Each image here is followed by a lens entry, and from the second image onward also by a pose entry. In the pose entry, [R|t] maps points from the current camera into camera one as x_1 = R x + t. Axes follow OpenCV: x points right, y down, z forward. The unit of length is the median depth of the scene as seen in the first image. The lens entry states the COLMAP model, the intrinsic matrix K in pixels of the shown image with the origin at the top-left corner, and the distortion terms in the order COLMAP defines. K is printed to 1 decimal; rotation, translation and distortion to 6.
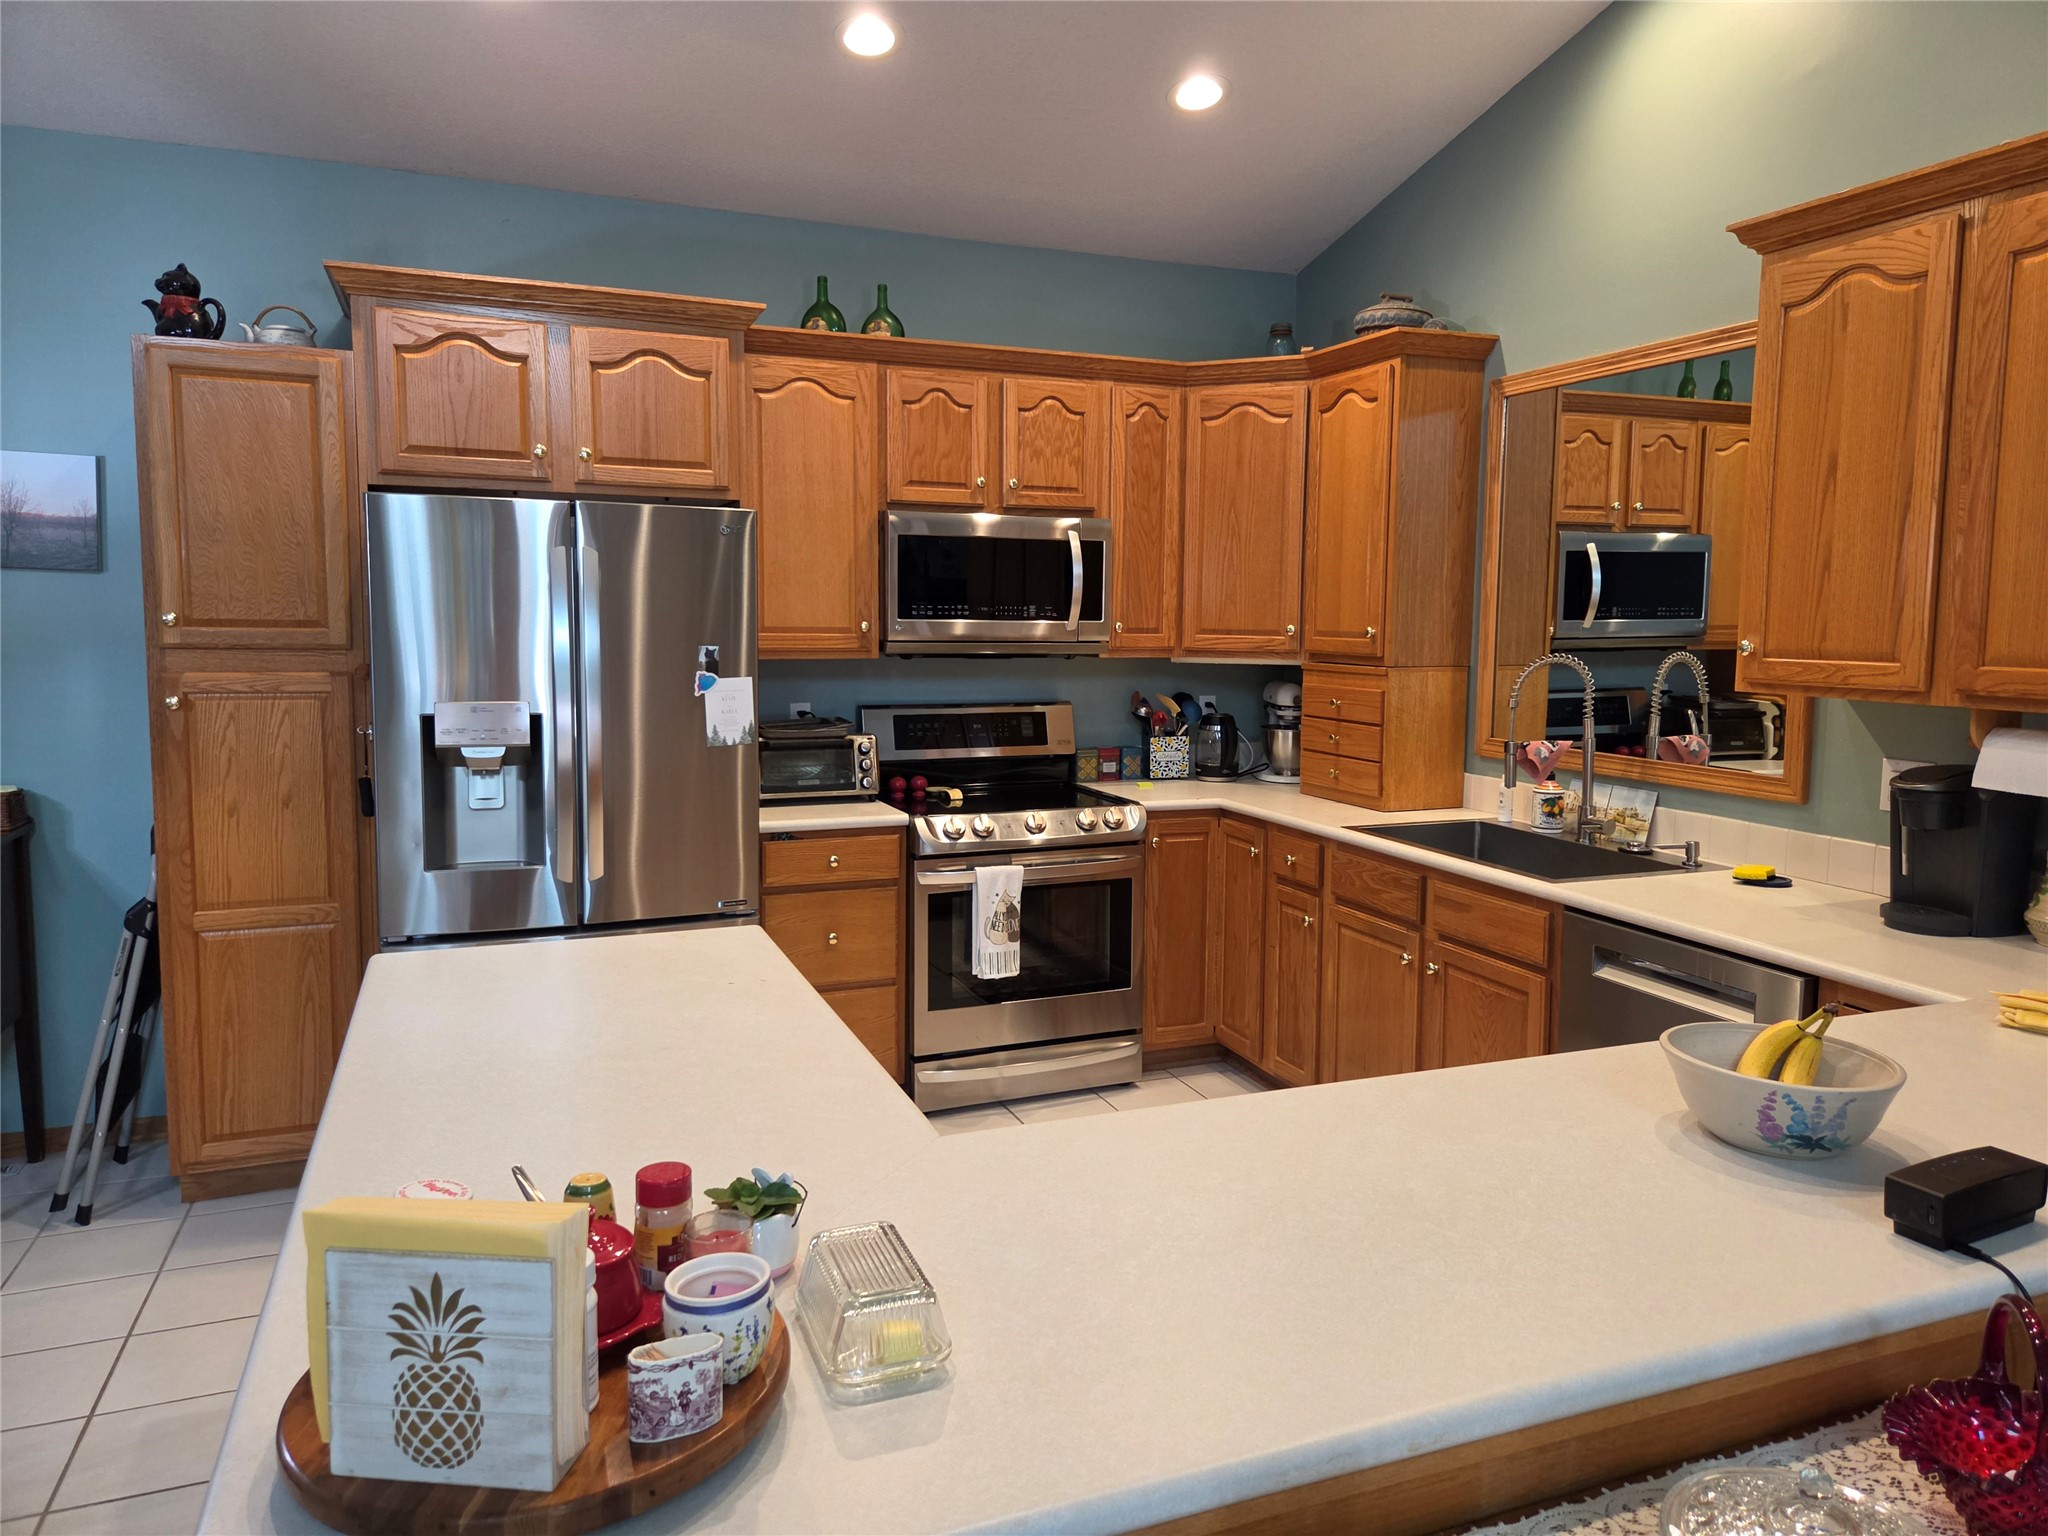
lens RADIAL K [[1367.1, 0, 1050.5], [0, 1367.1, 745.5], [0, 0, 1]] dist [0.054301, -0.037563]
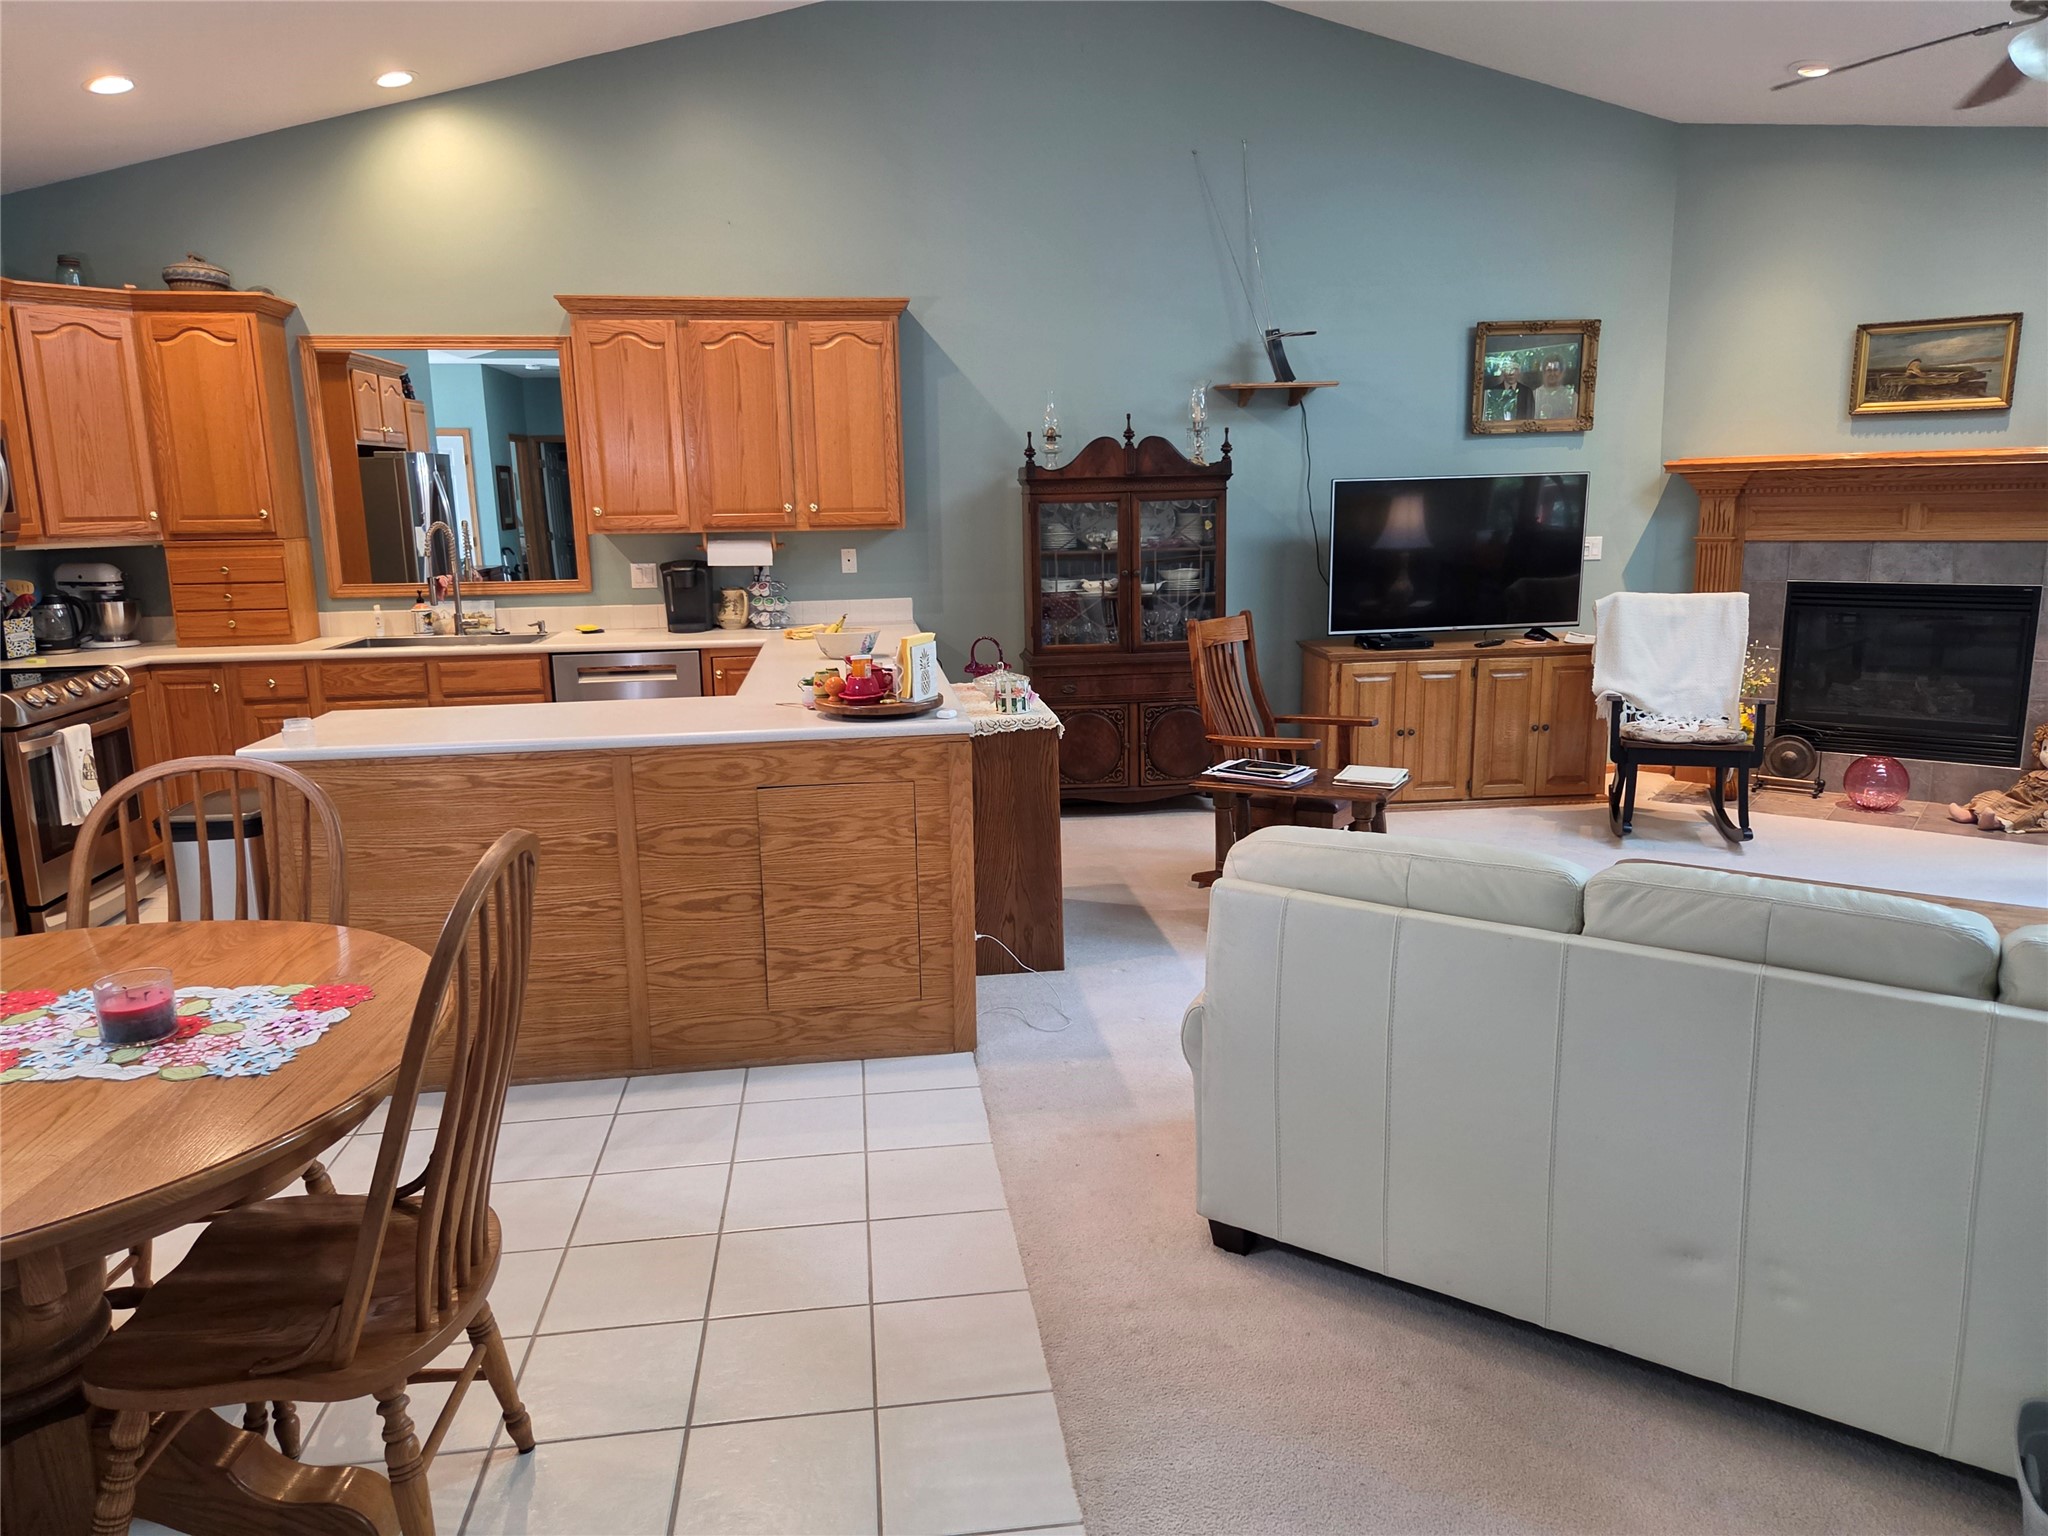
lens RADIAL K [[1367.1, 0, 1019.1], [0, 1367.1, 750.1], [0, 0, 1]] dist [0.054301, -0.037563]
pose [[0.257336, -0.193509, 0.946748, -1.127527], [0.116271, 0.978827, 0.168462, 0.003121], [-0.959301, 0.066728, 0.274387, -0.108696]]
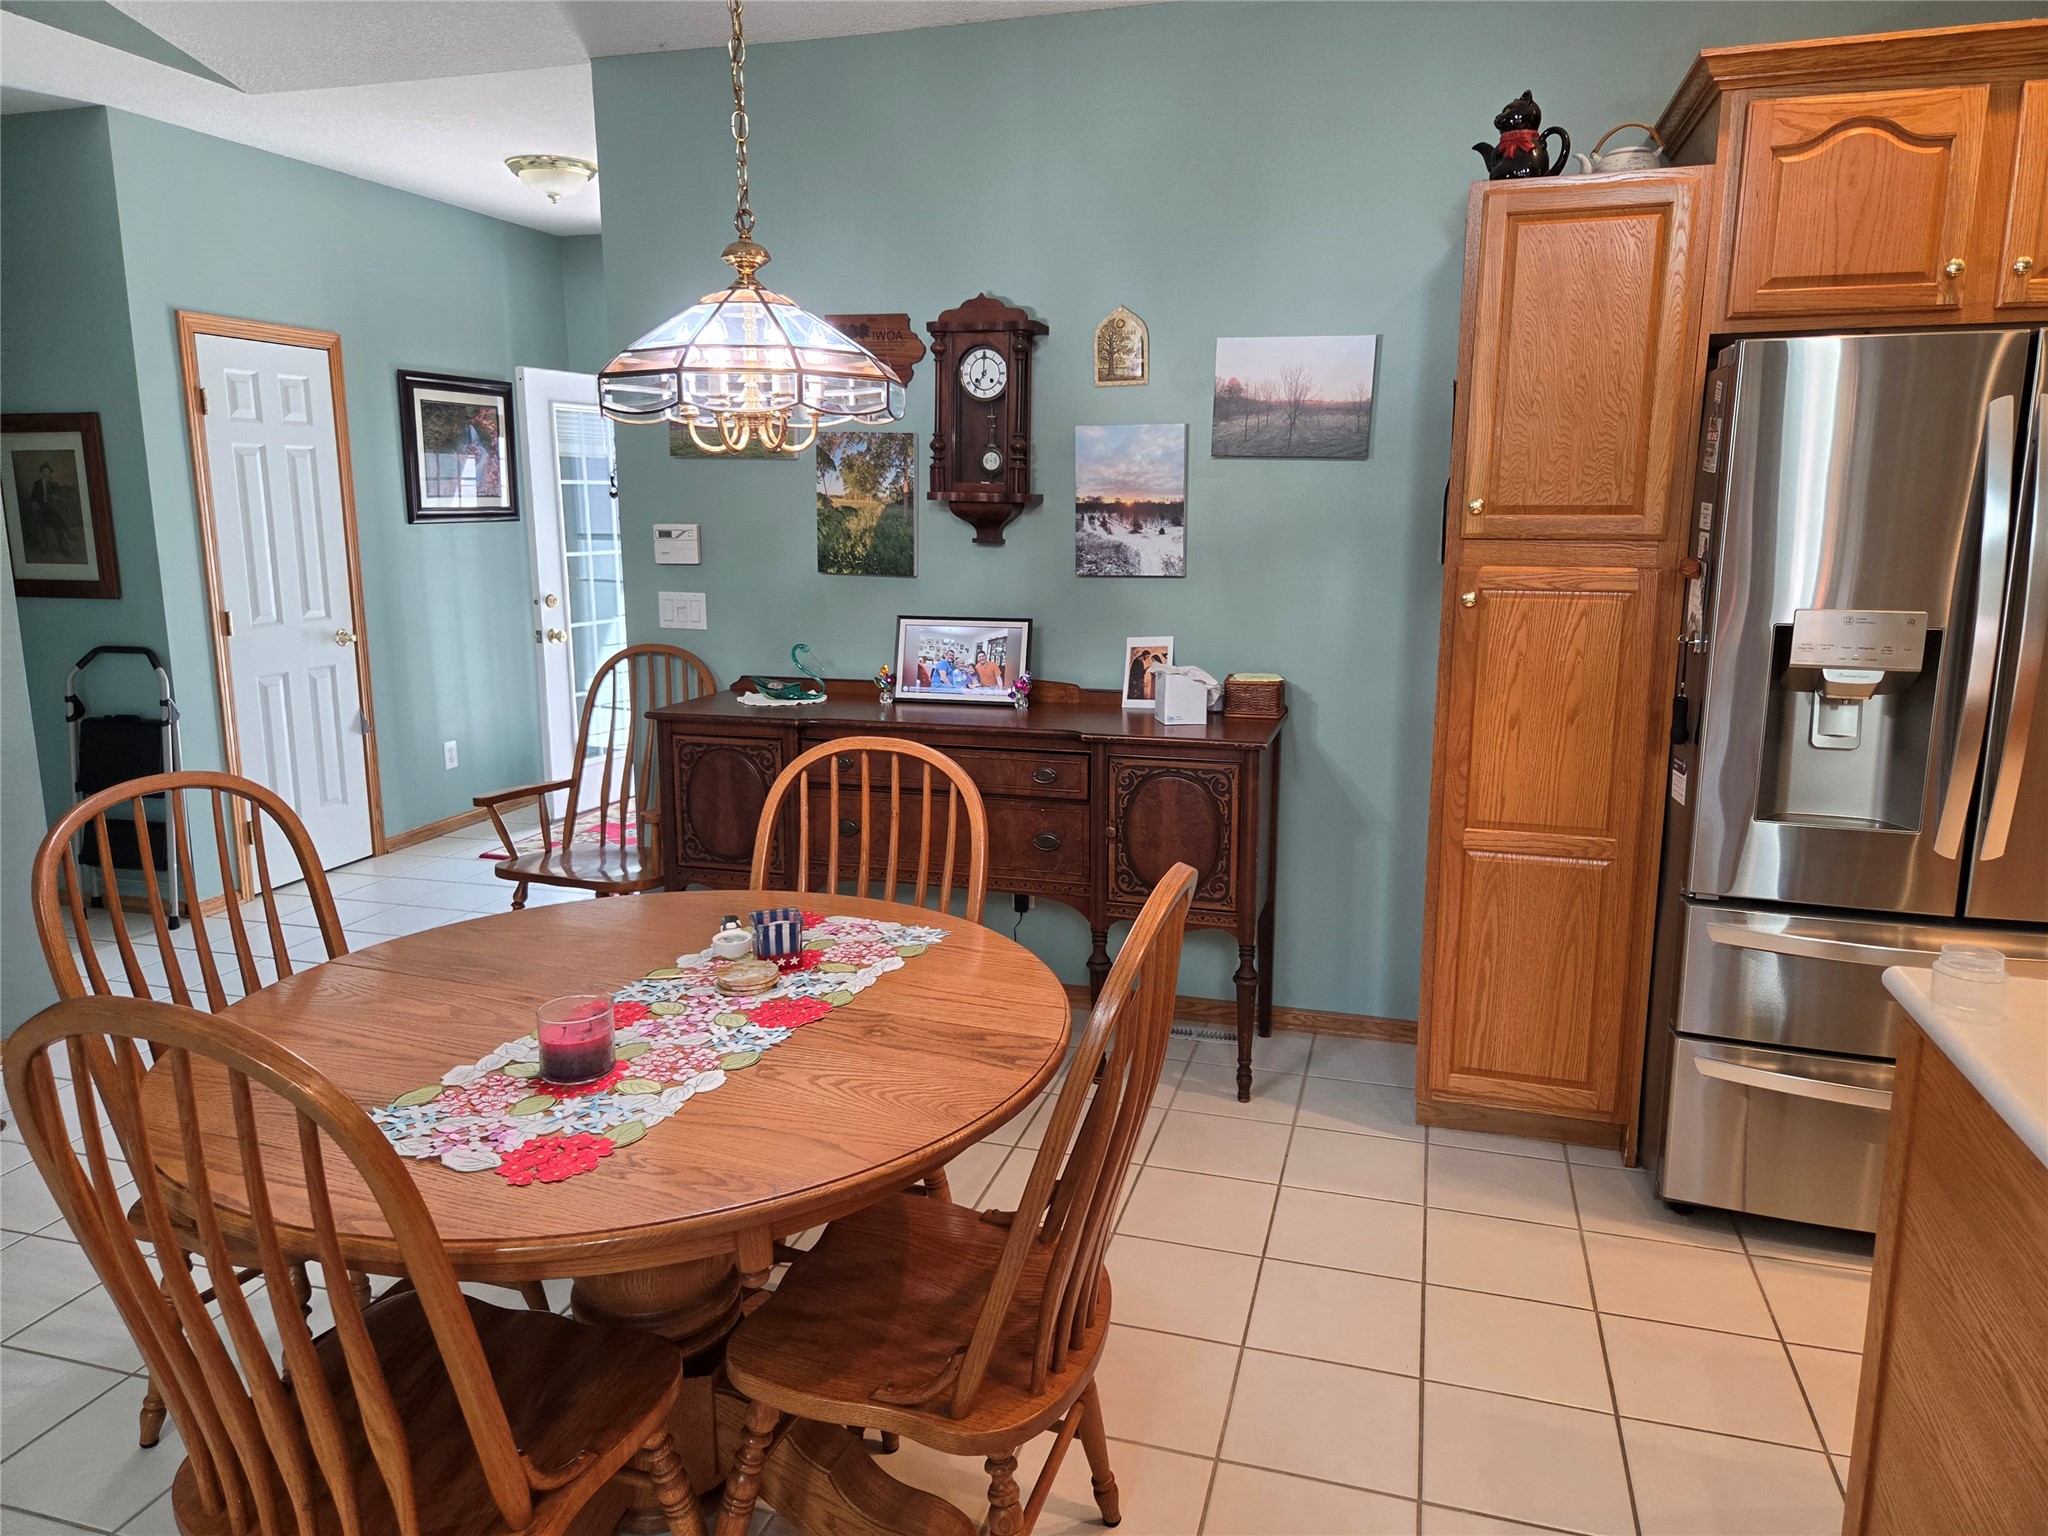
lens RADIAL K [[1367.1, 0, 1024.8], [0, 1367.1, 749.7], [0, 0, 1]] dist [0.054301, -0.037563]
pose [[0.777585, 0.103342, -0.620227, -0.279688], [-0.053644, 0.993708, 0.098318, -0.005557], [0.626485, -0.043179, 0.778237, 0.107783]]
